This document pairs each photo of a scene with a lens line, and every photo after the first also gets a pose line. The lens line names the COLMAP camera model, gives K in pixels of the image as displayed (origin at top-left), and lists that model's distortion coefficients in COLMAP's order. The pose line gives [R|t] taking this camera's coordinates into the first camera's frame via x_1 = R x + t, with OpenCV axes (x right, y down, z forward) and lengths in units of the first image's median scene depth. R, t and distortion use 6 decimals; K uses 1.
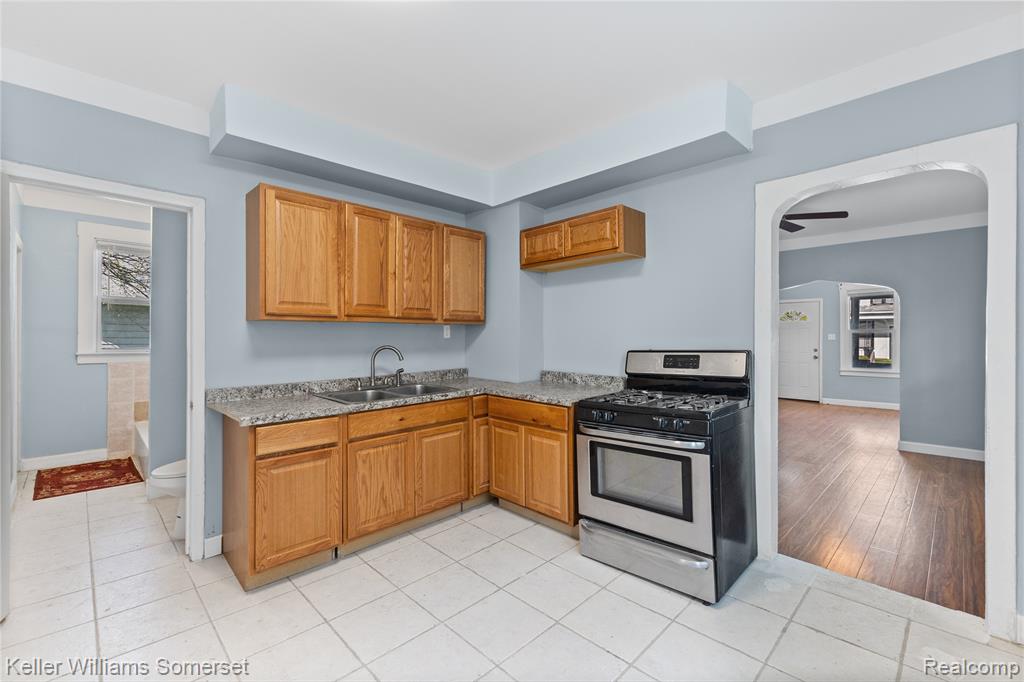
lens RADIAL K [[442.9, 0, 511.3], [0, 442.9, 324.9], [0, 0, 1]] dist [0.018245, -0.006560]
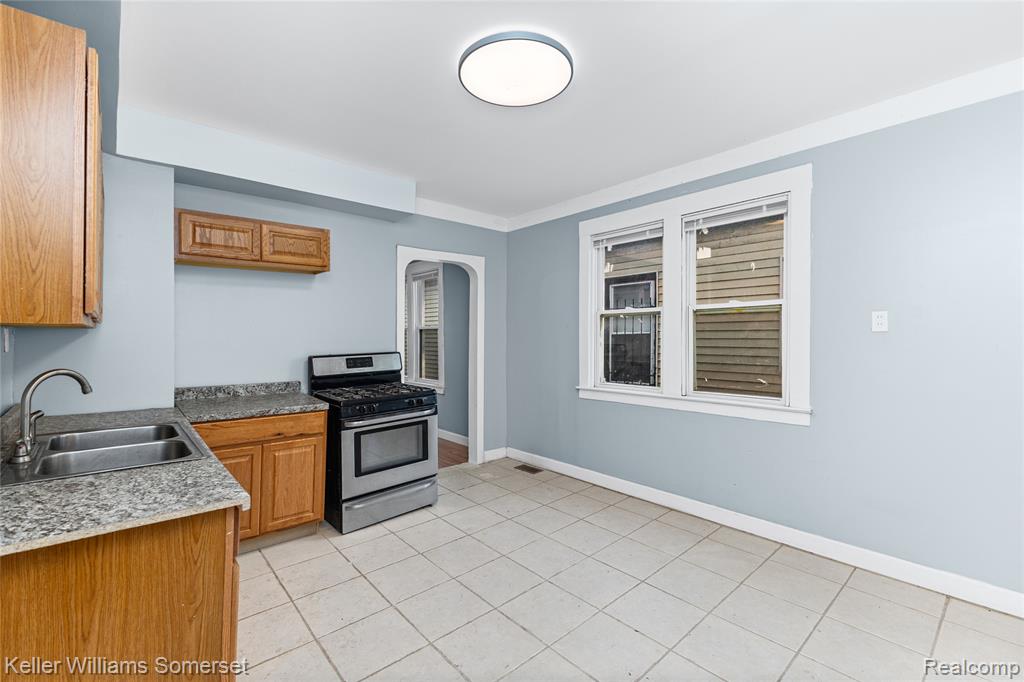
lens RADIAL K [[442.9, 0, 502.4], [0, 442.9, 331.3], [0, 0, 1]] dist [0.018245, -0.006560]
pose [[0.082255, 0.009937, 0.996562, -0.863580], [-0.024857, 0.999660, -0.007916, -0.009259], [-0.996301, -0.024120, 0.082474, 0.454557]]
